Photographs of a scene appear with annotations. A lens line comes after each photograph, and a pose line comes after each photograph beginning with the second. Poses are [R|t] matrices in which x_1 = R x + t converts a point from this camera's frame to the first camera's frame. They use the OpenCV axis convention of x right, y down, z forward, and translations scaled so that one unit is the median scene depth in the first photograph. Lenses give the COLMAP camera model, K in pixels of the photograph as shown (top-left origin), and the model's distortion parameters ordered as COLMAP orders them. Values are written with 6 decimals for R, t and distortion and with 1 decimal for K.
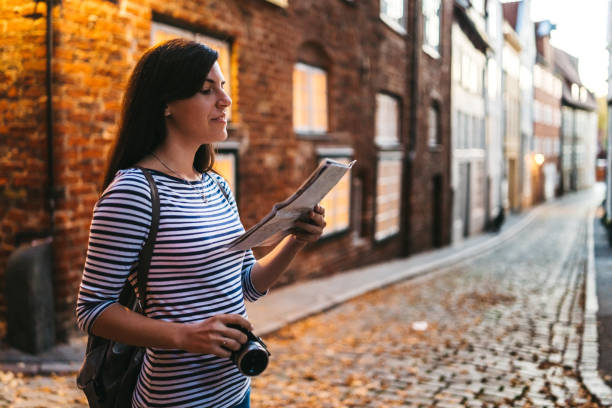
lens RADIAL K [[618.2, 0, 307.4], [0, 618.2, 202.6], [0, 0, 1]] dist [-0.030140, 0.003600]
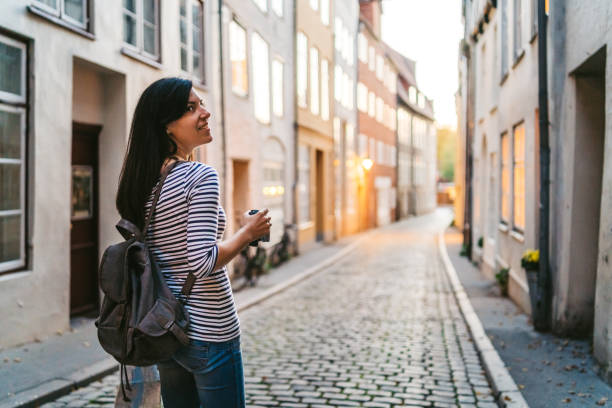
lens RADIAL K [[603.6, 0, 306.0], [0, 603.6, 204.0], [0, 0, 1]] dist [-0.033007, 0.008368]
pose [[0.972536, -0.001237, 0.232747, 0.920043], [0.014271, 0.998421, -0.054323, 0.062032], [-0.232313, 0.056153, 0.971019, 2.162055]]
